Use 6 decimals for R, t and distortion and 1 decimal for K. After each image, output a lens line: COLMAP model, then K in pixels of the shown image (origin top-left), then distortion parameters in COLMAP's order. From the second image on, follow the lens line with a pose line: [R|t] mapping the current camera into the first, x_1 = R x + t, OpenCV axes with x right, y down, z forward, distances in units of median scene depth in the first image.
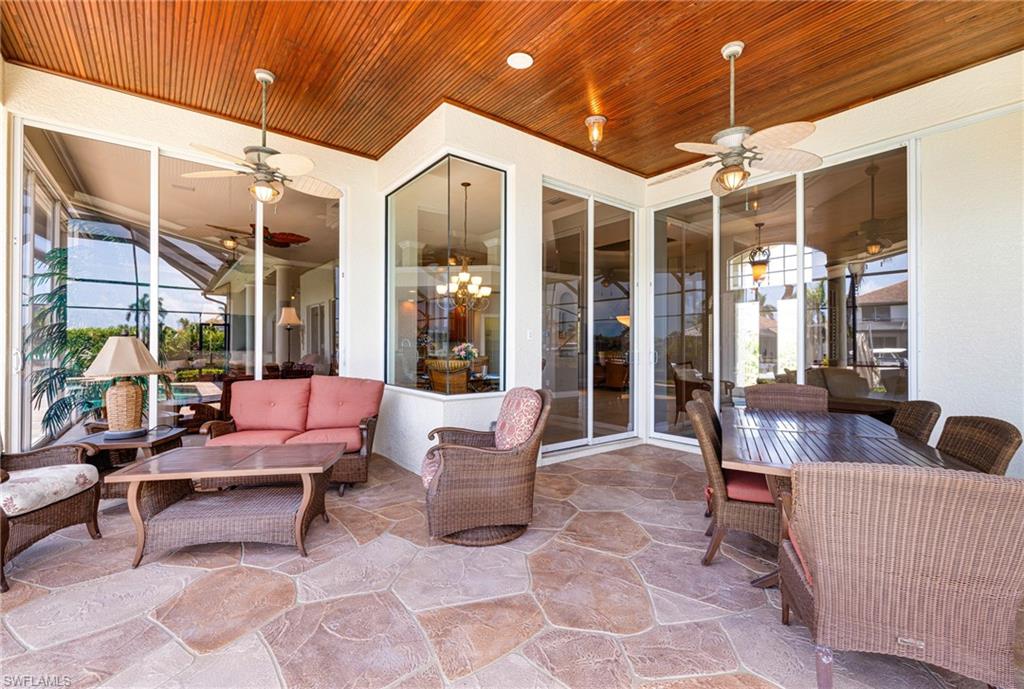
lens RADIAL K [[452.1, 0, 516.2], [0, 452.1, 343.1], [0, 0, 1]] dist [-0.005675, -0.000593]
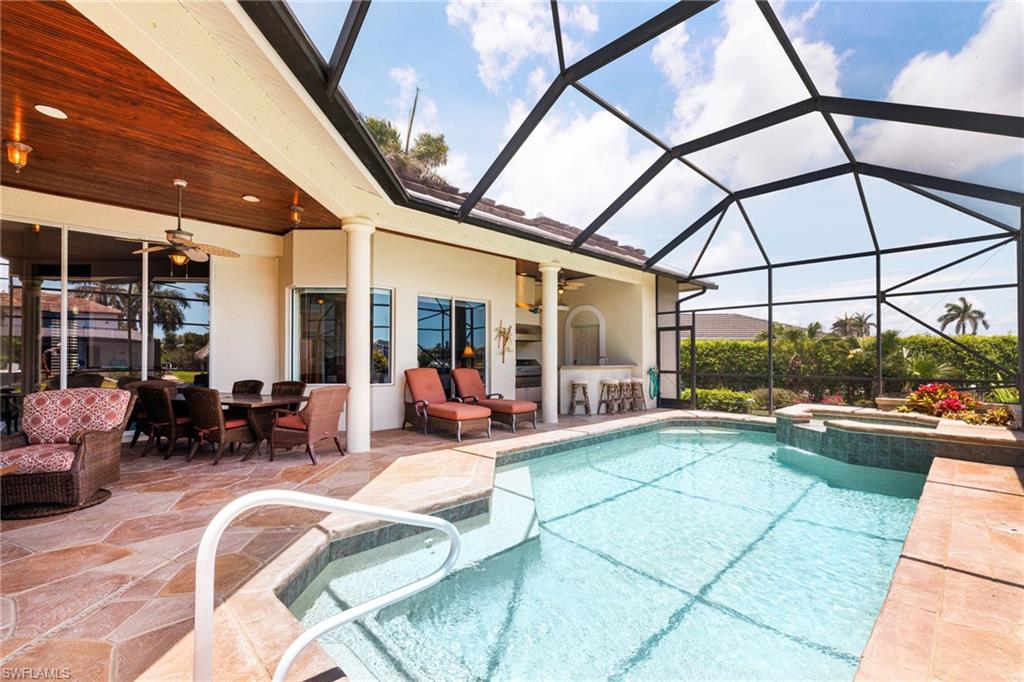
lens RADIAL K [[448.3, 0, 516.2], [0, 448.3, 346.9], [0, 0, 1]] dist [0.003488, 0.001075]
pose [[-0.093966, 0.009005, 0.995535, -2.084913], [-0.020218, 0.999736, -0.010951, -0.052990], [-0.995370, -0.021157, -0.093759, -0.172049]]
